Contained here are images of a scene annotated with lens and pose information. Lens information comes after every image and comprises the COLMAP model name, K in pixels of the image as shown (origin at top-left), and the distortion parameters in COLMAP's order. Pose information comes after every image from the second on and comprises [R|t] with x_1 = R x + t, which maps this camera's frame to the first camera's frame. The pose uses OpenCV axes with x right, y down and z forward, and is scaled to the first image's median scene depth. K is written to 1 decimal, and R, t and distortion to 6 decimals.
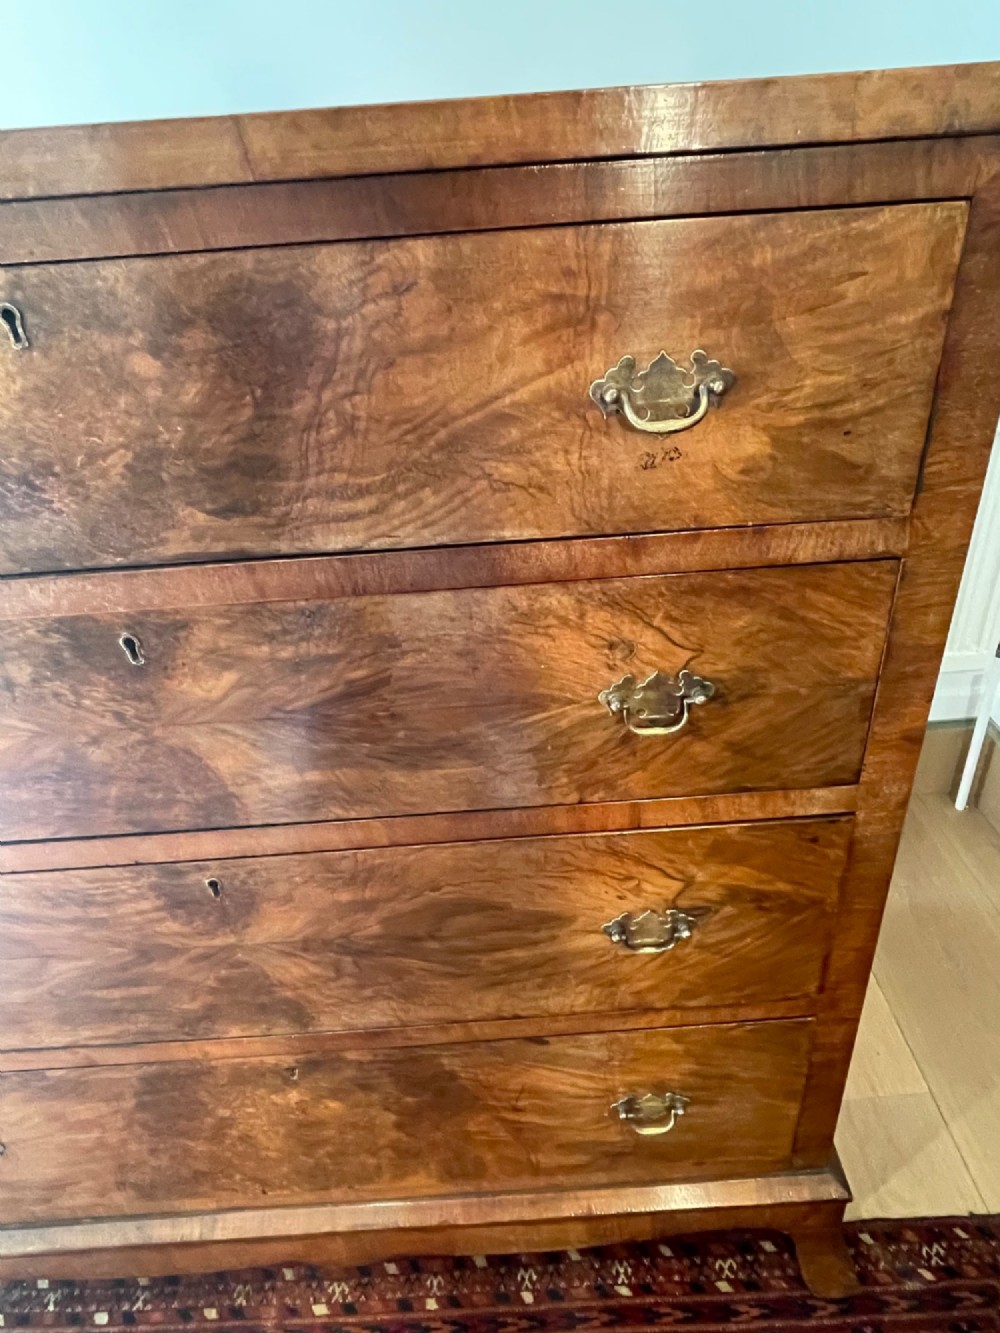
lens RADIAL K [[811.1, 0, 536.8], [0, 811.1, 687.4], [0, 0, 1]] dist [-0.006443, 0.003398]
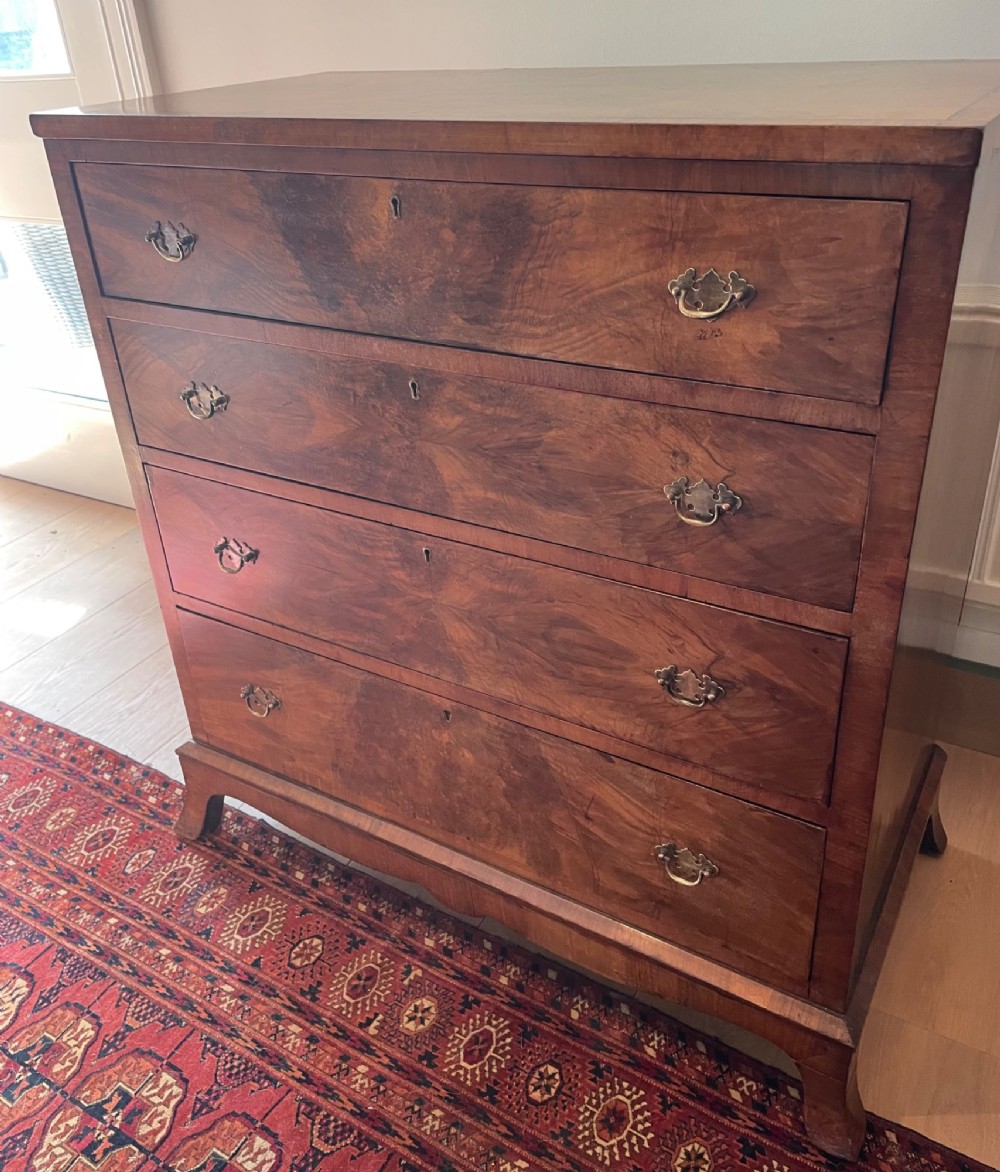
lens RADIAL K [[1004.9, 0, 497.9], [0, 1004.9, 544.9], [0, 0, 1]] dist [0.097415, -0.132707]
pose [[0.836997, 0.276474, -0.472228, 0.728851], [-0.286941, 0.956566, 0.051451, 0.104971], [0.465941, 0.092437, 0.879974, -0.747934]]
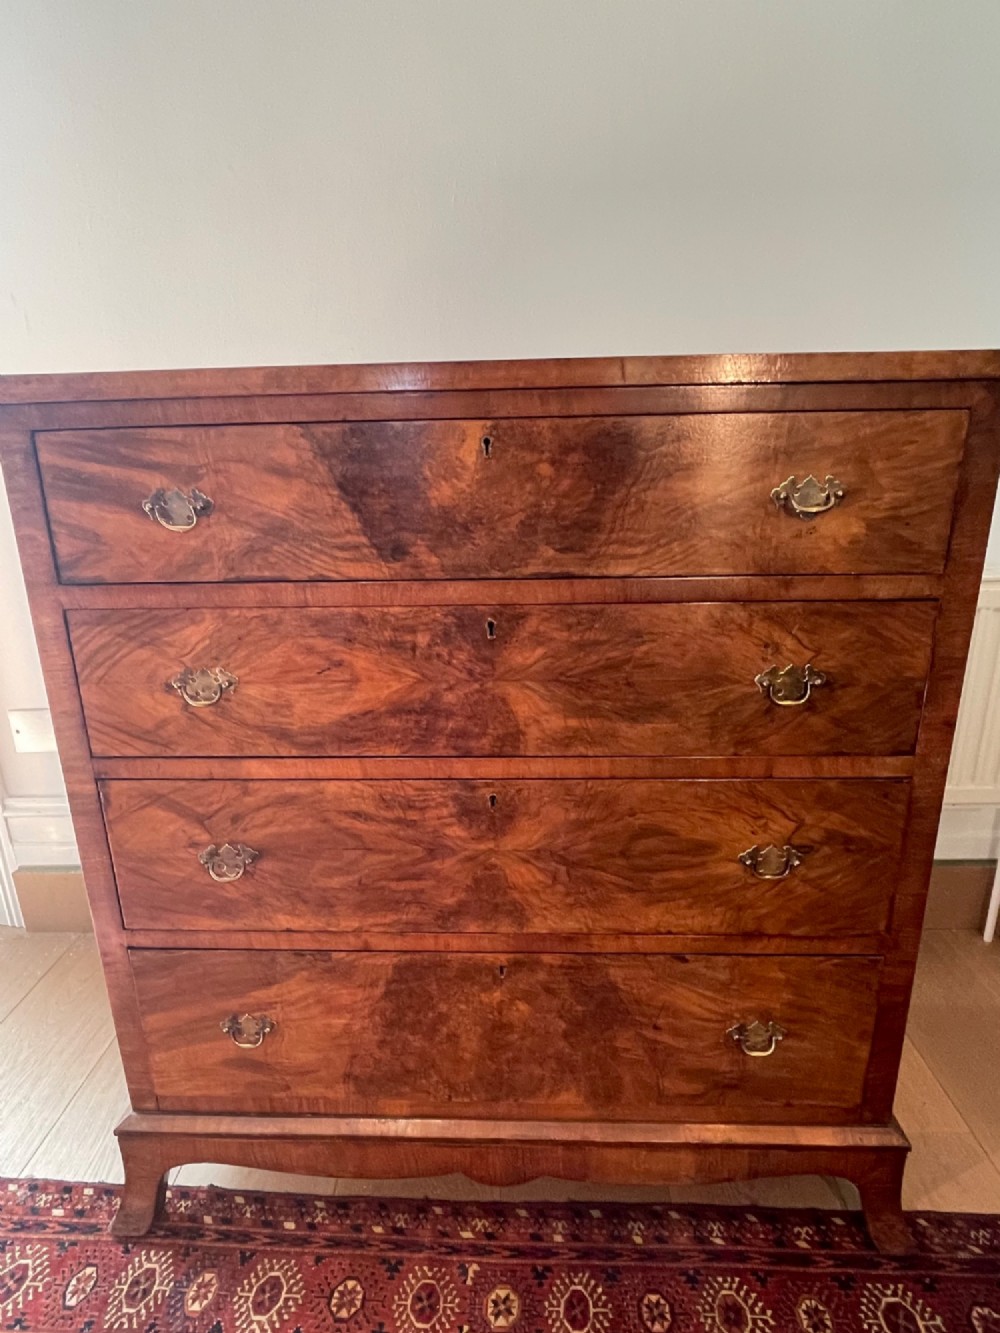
lens RADIAL K [[813.1, 0, 498.9], [0, 813.1, 752.5], [0, 0, 1]] dist [-0.000449, -0.005619]
pose [[0.996017, 0.064969, -0.061067, -0.345026], [-0.076523, 0.974387, -0.211456, 0.566696], [0.045765, 0.215287, 0.975478, -0.639864]]
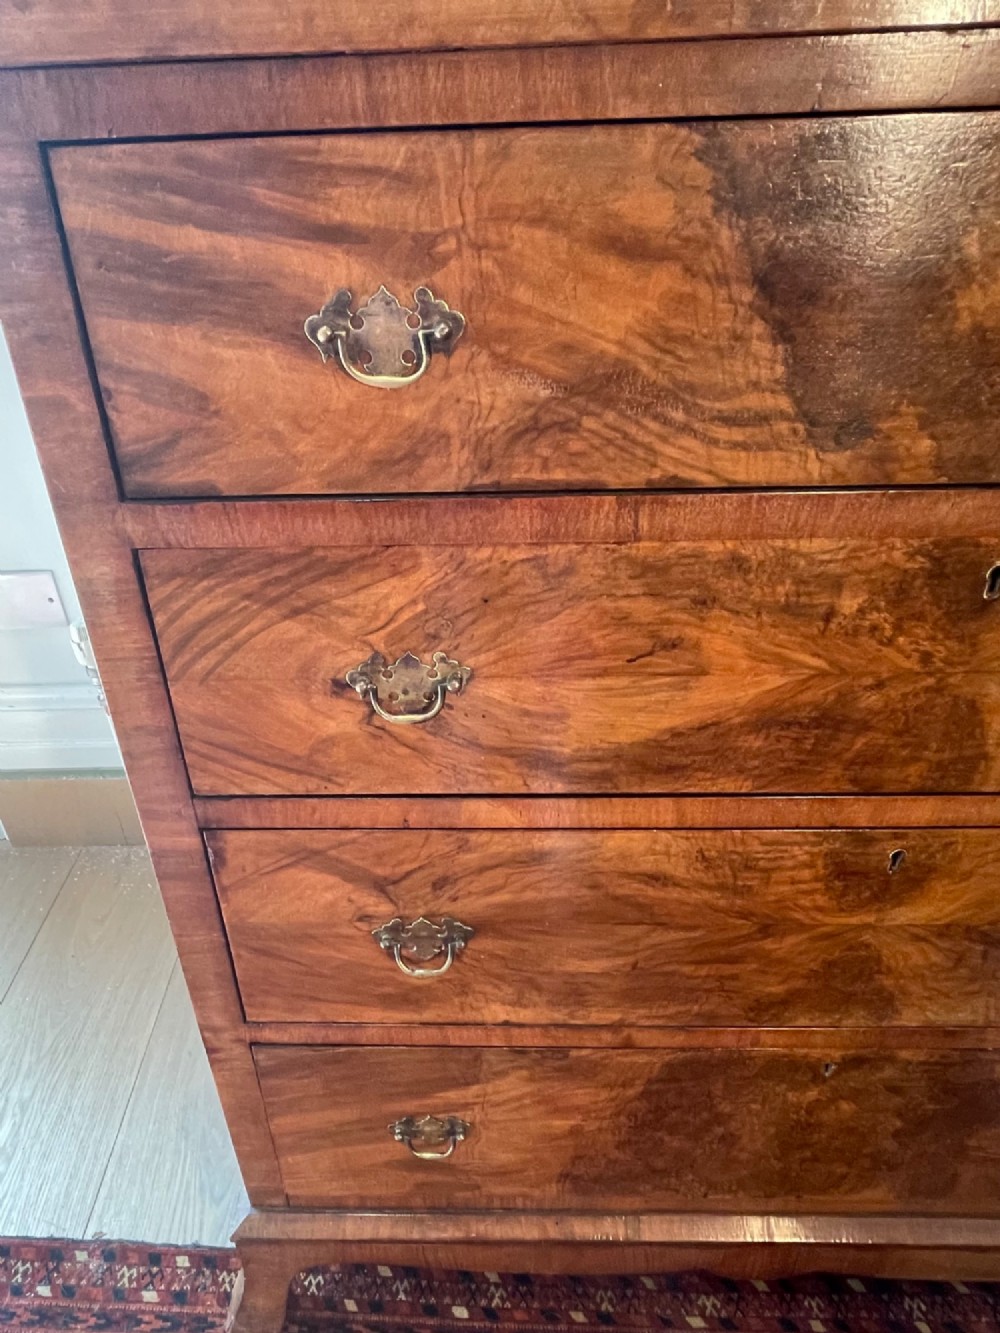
lens RADIAL K [[837.1, 0, 445.2], [0, 837.1, 712.6], [0, 0, 1]] dist [-0.004526, -0.001236]
pose [[0.997674, 0.060096, -0.032159, -1.026032], [-0.059475, 0.998031, 0.019932, 0.110641], [0.033293, -0.017973, 0.999284, 0.064171]]
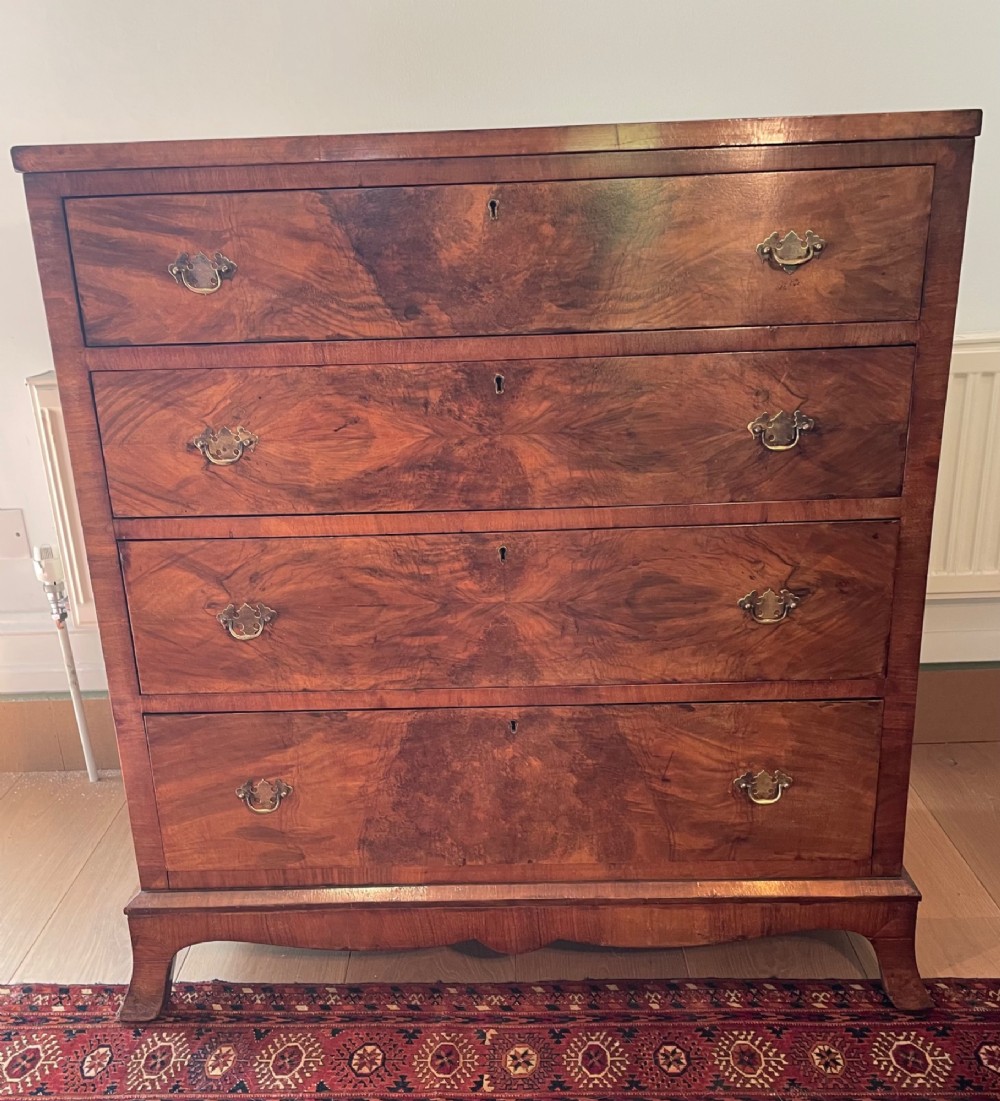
lens RADIAL K [[1115.8, 0, 502.2], [0, 1115.8, 648.1], [0, 0, 1]] dist [0.105260, -0.154667]
pose [[0.998184, 0.043786, -0.041368, -0.345820], [-0.050972, 0.979929, -0.192723, 1.015928], [0.032099, 0.194481, 0.980381, -1.375926]]
